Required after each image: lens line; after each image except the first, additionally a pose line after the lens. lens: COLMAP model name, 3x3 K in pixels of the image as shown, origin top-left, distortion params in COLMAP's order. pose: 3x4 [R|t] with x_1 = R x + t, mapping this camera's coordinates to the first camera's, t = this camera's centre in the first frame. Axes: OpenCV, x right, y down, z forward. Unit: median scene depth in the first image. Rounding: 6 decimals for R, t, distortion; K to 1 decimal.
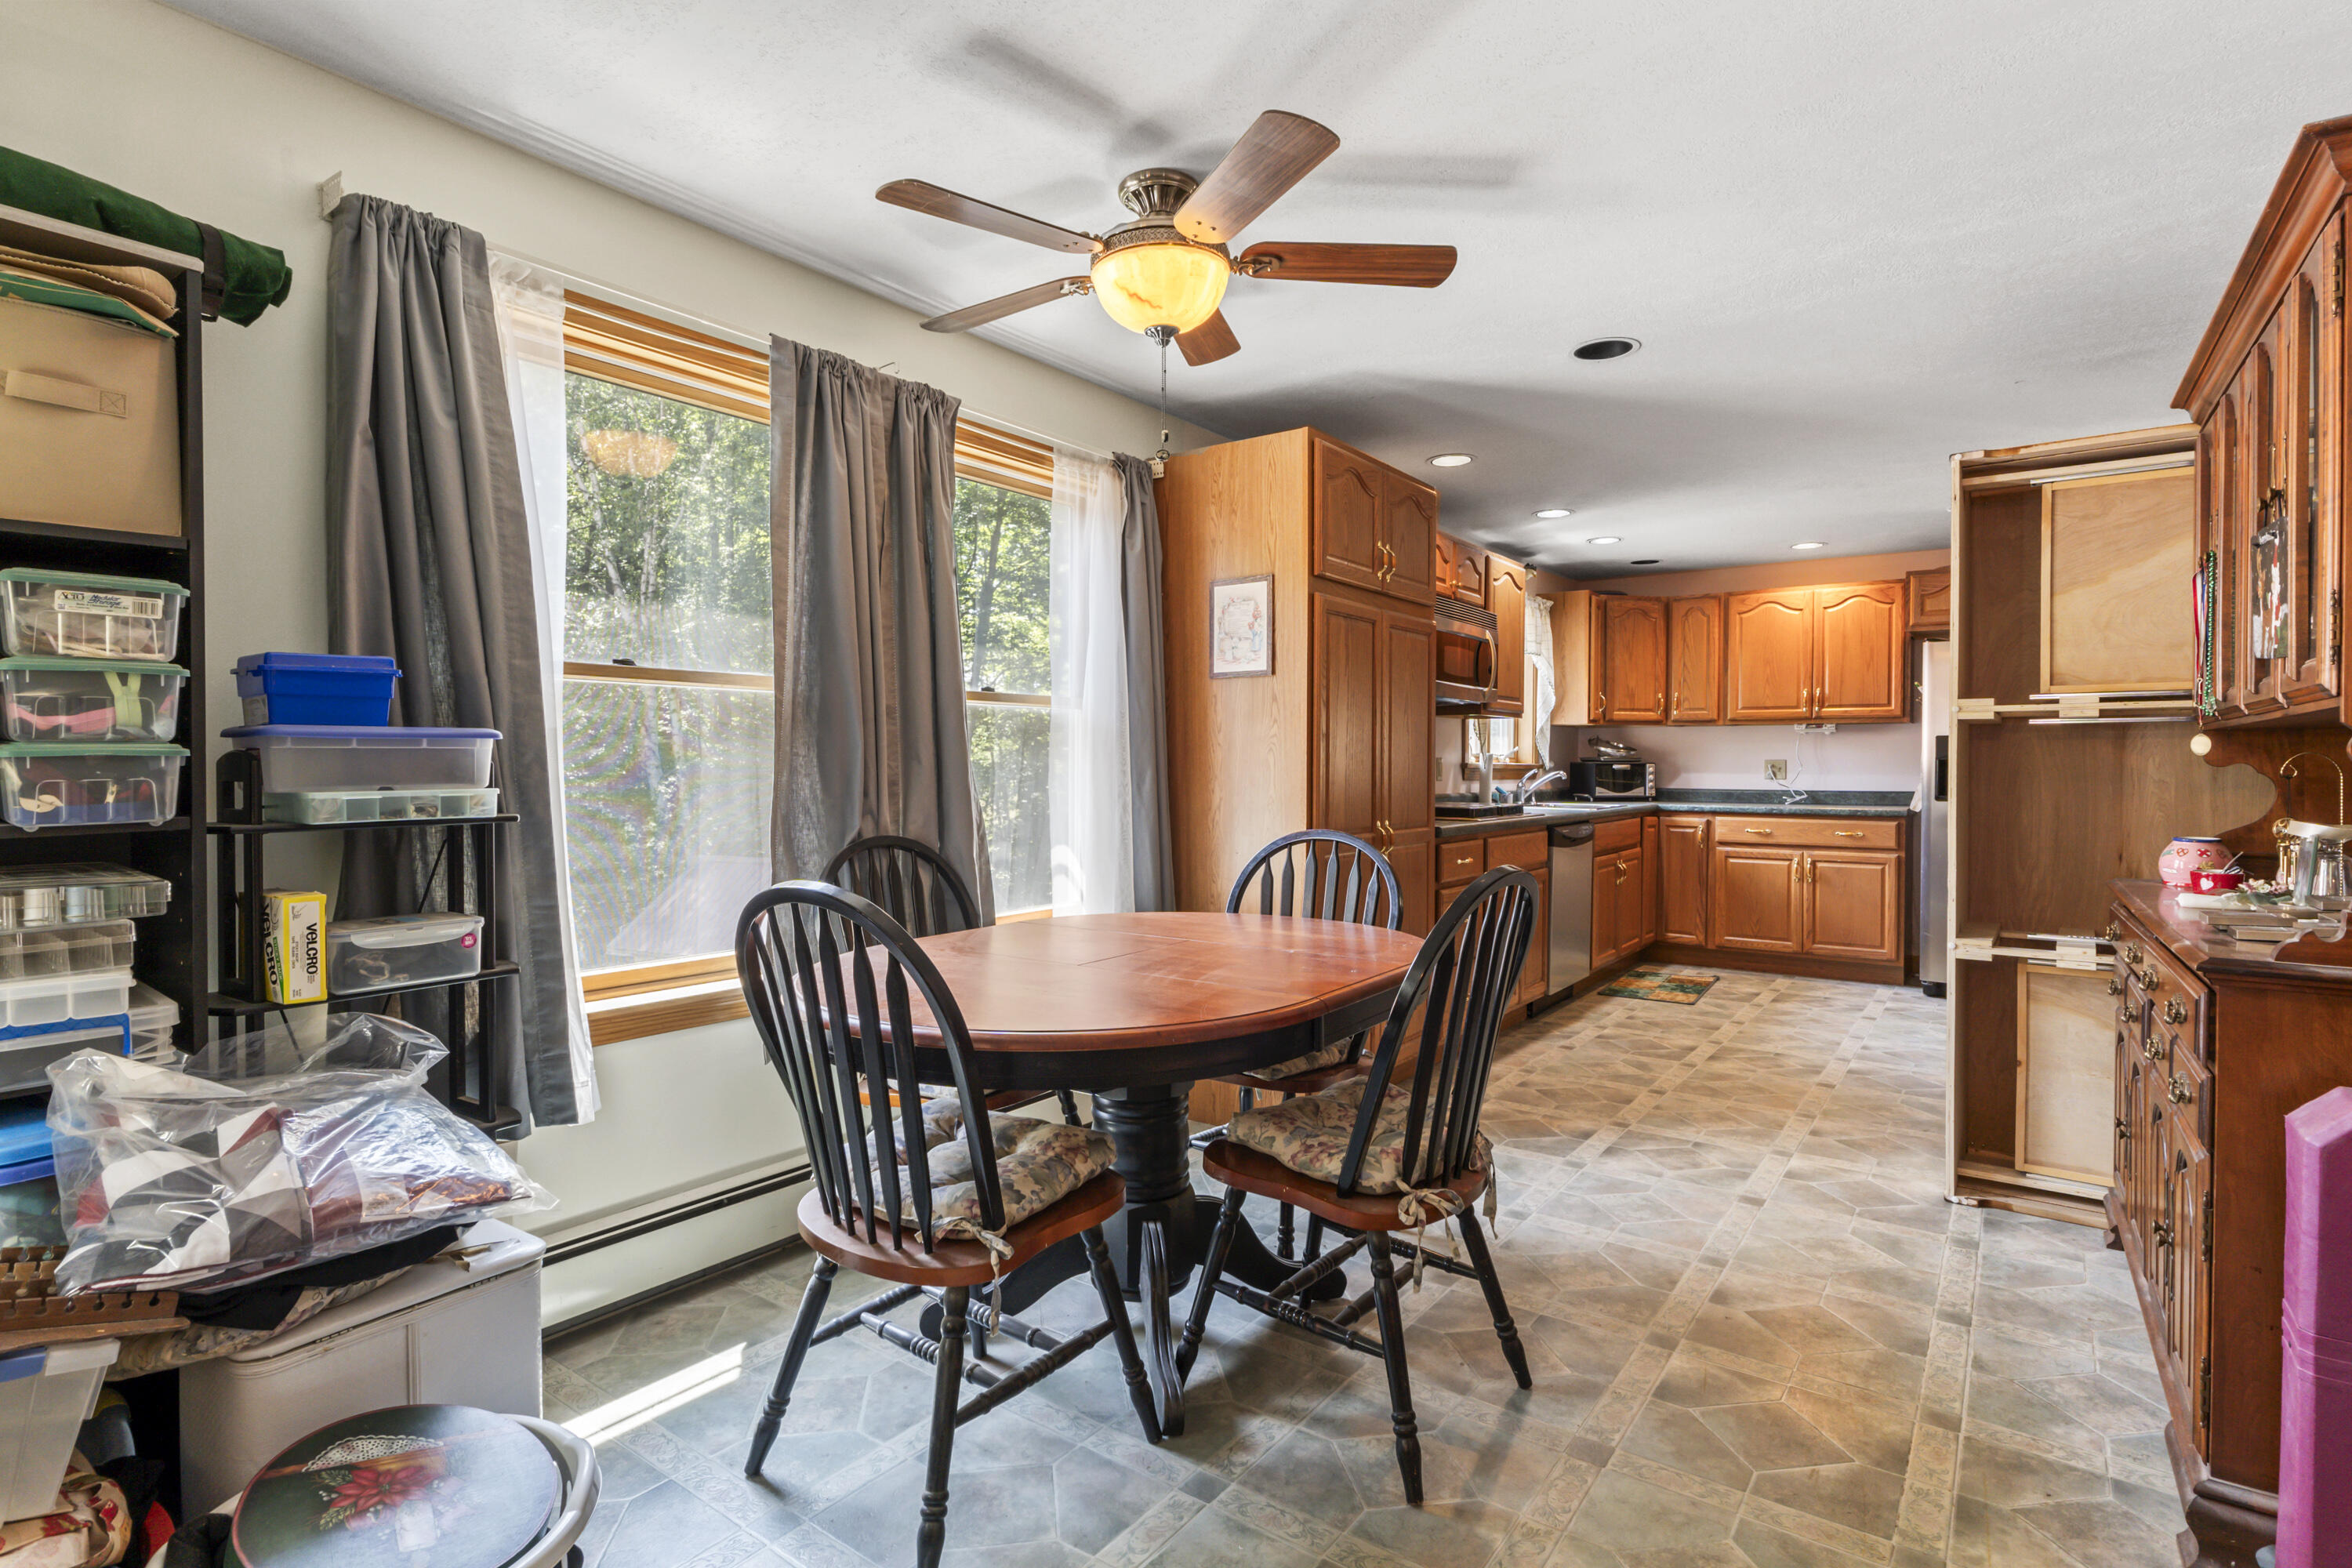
lens RADIAL K [[1151.5, 0, 1171.0], [0, 1151.5, 773.8], [0, 0, 1]] dist [-0.004081, -0.000514]
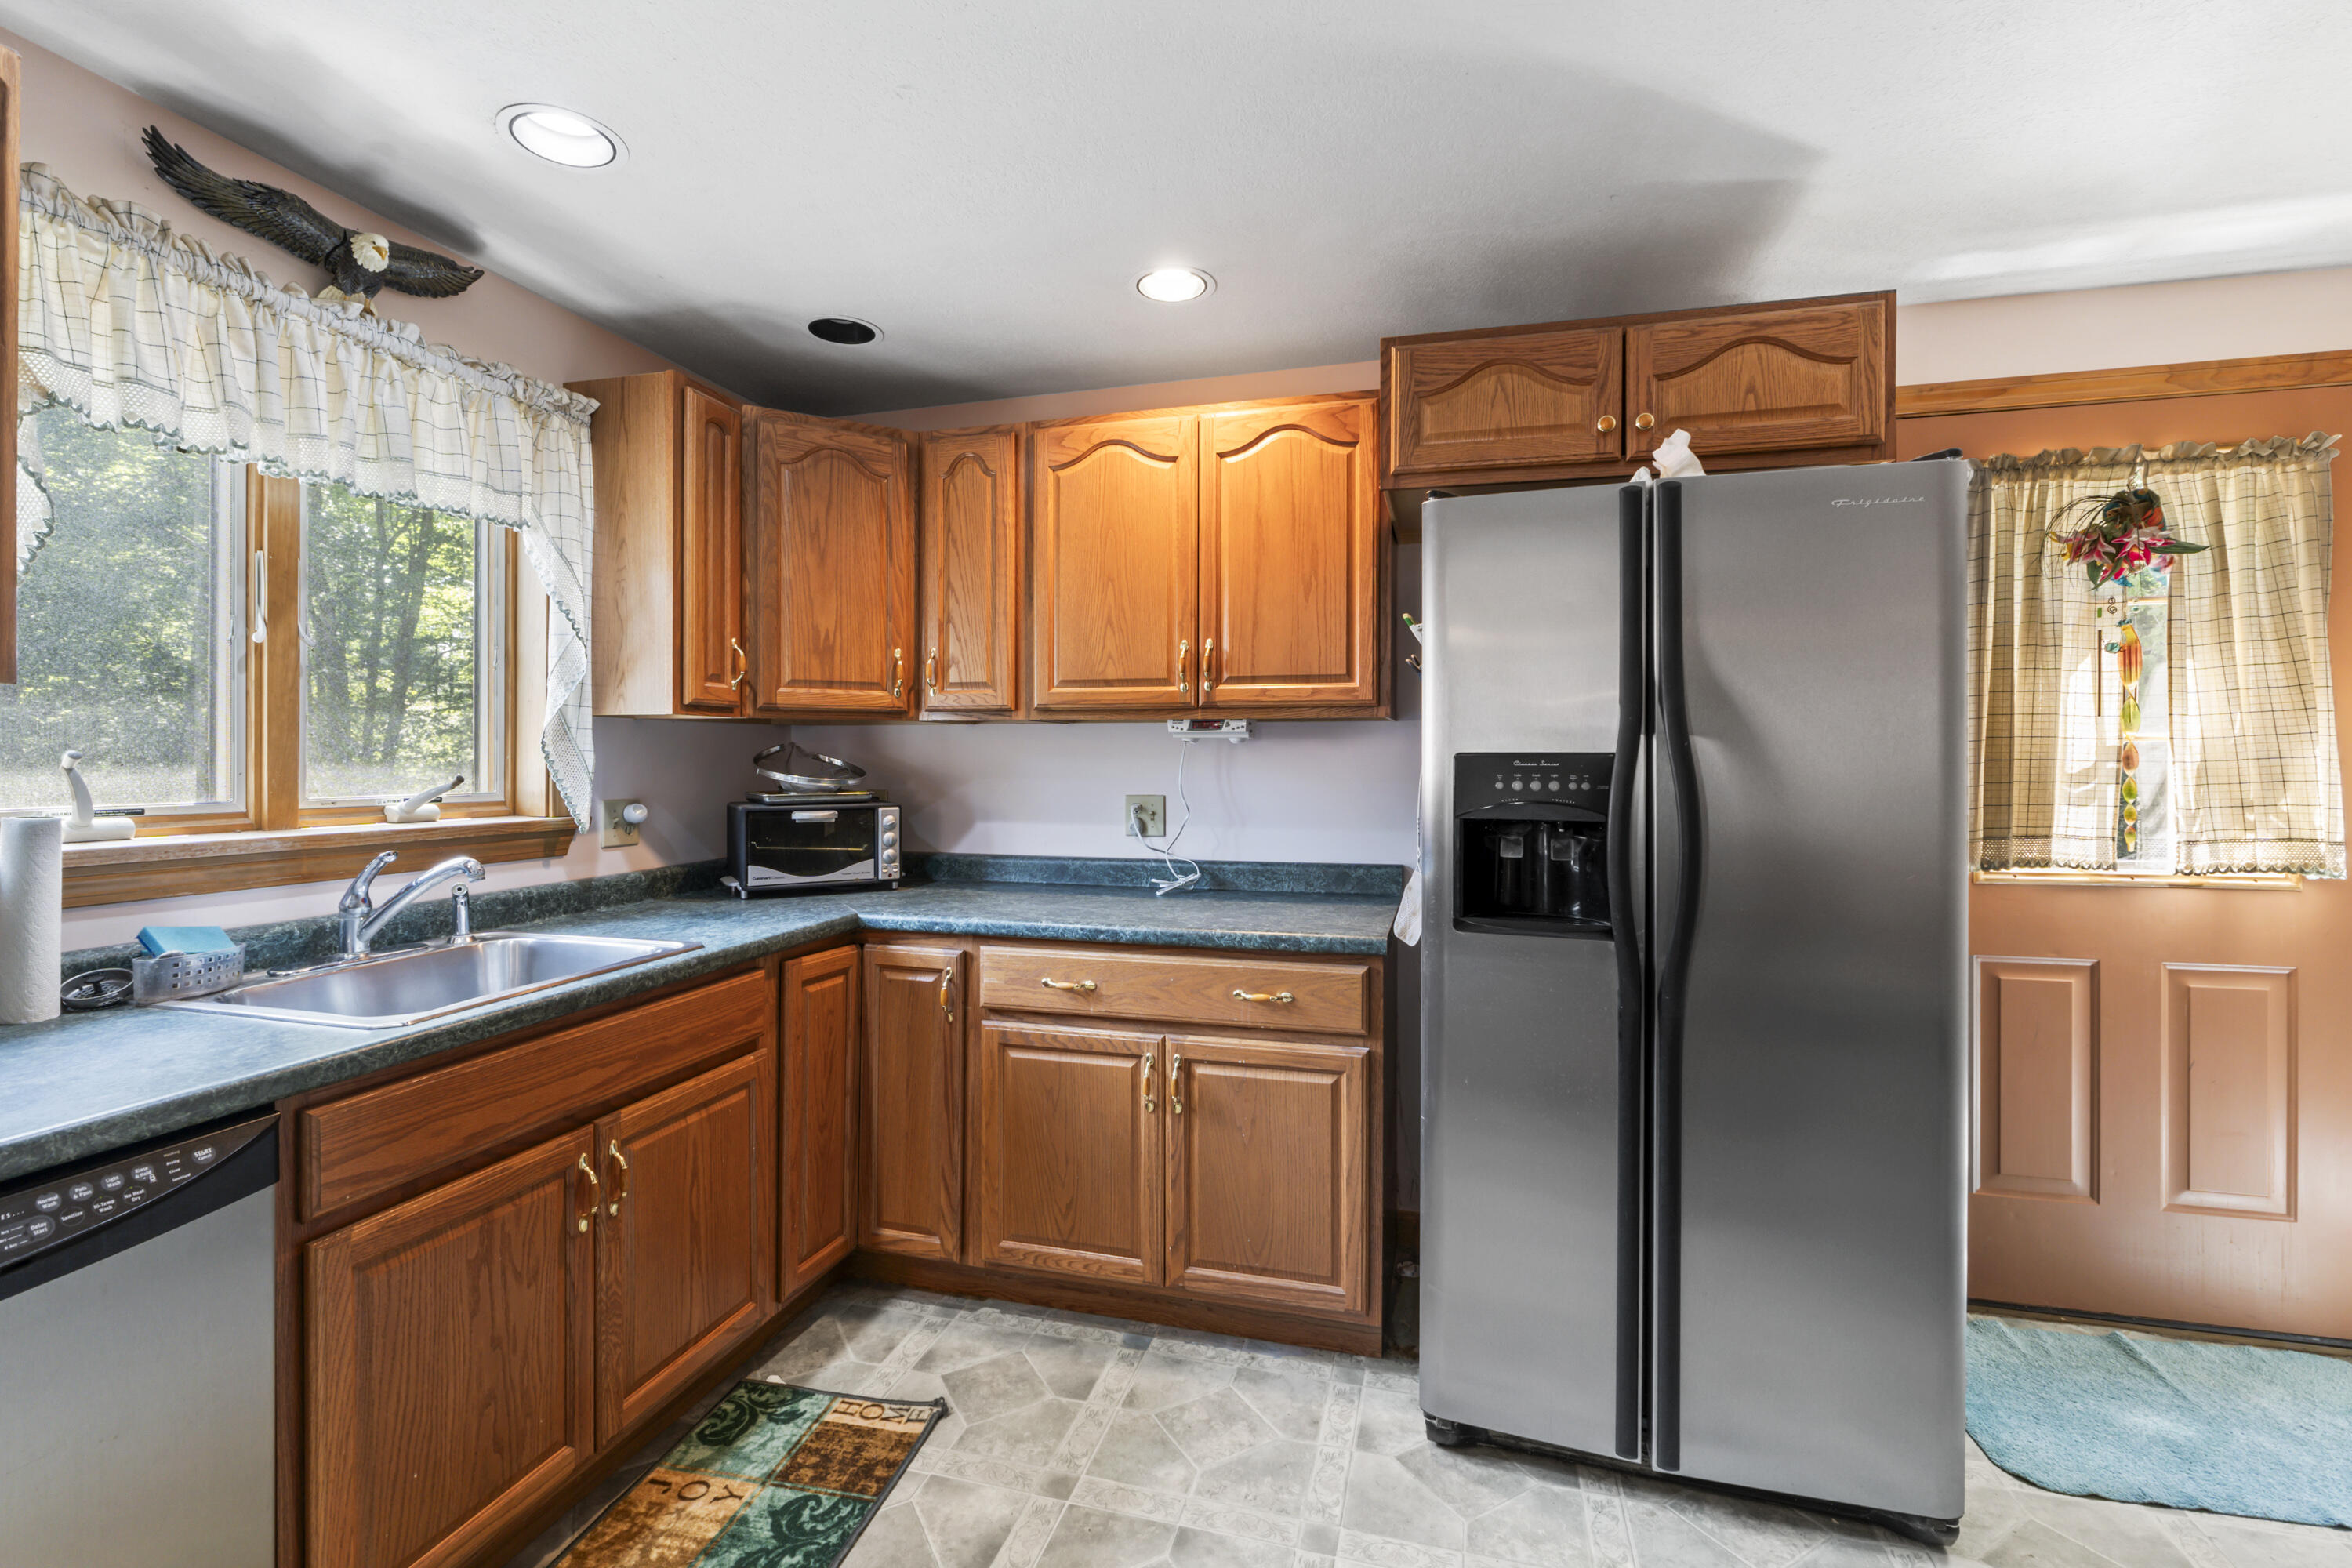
lens RADIAL K [[1020.2, 0, 1167.1], [0, 1020.2, 764.2], [0, 0, 1]] dist [-0.012537, 0.000730]
pose [[0.934616, -0.004405, 0.355630, 0.407760], [0.005756, 0.999980, -0.002742, -0.025447], [-0.355611, 0.004610, 0.934623, 0.640258]]
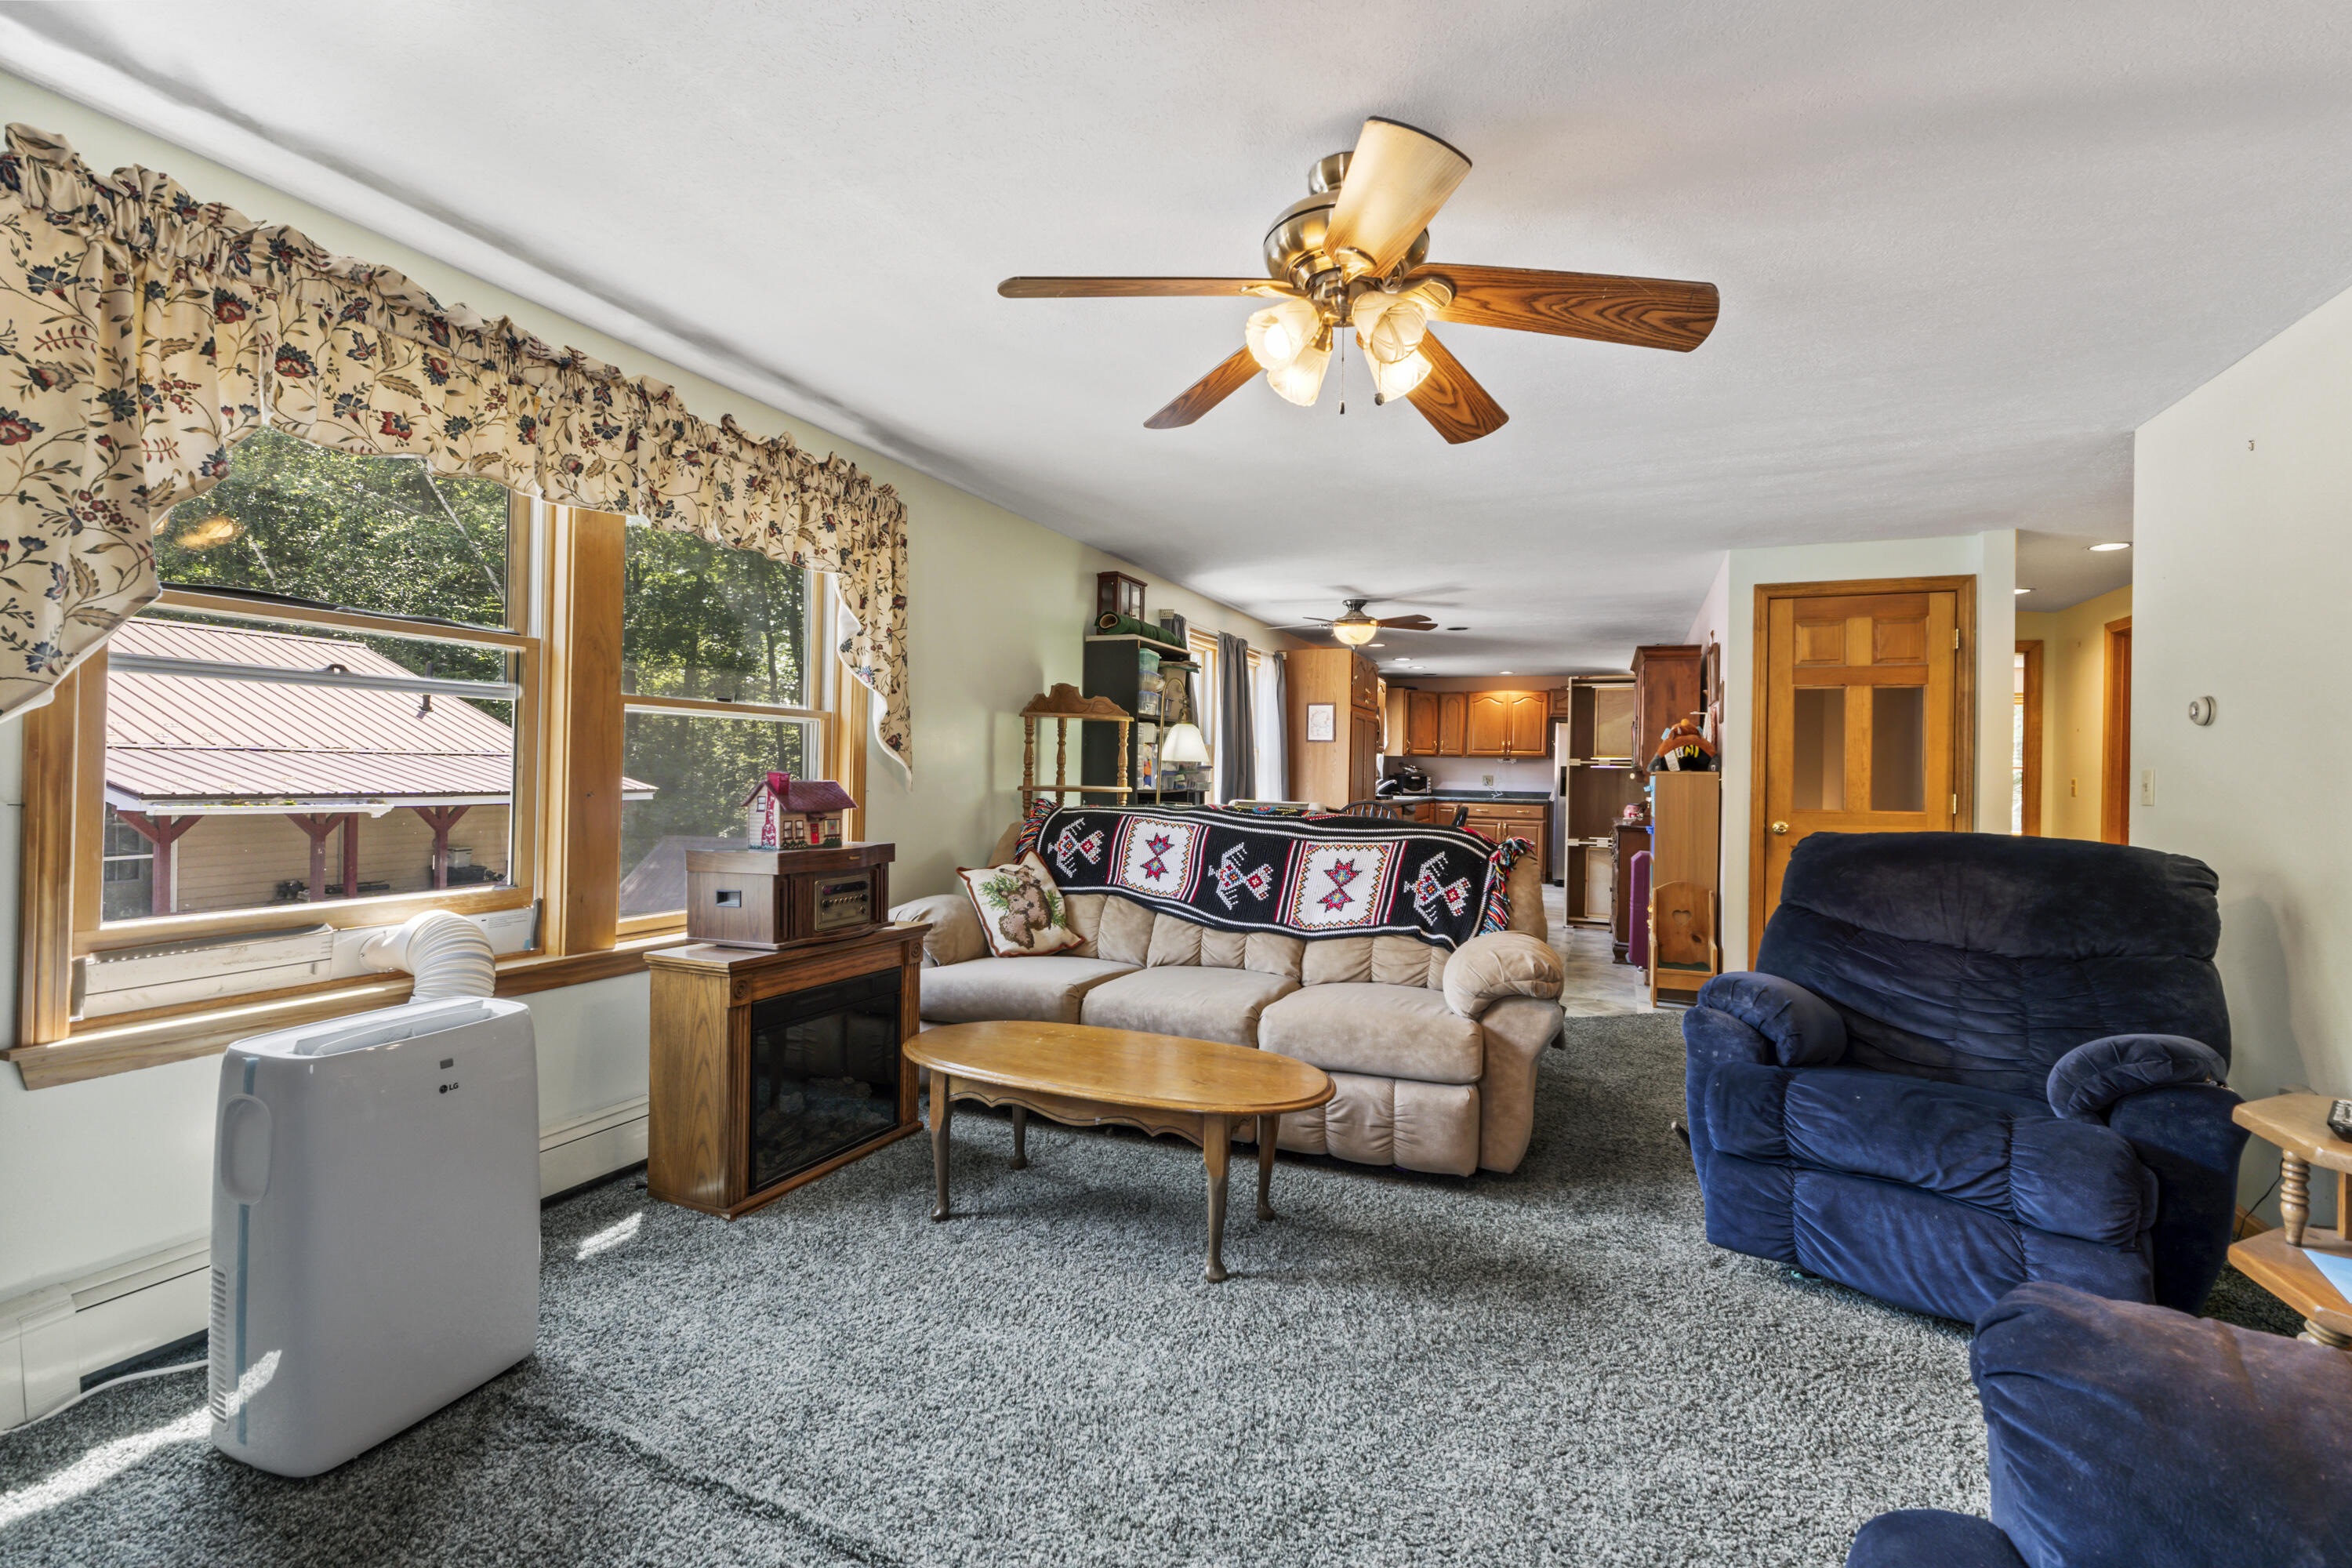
lens RADIAL K [[1020.2, 0, 1171.9], [0, 1020.2, 767.4], [0, 0, 1]] dist [-0.012537, 0.000730]
pose [[0.973893, 0.017518, 0.226329, -0.429007], [-0.015490, 0.999822, -0.010732, 0.000939], [-0.226477, 0.006946, 0.973992, -0.626112]]
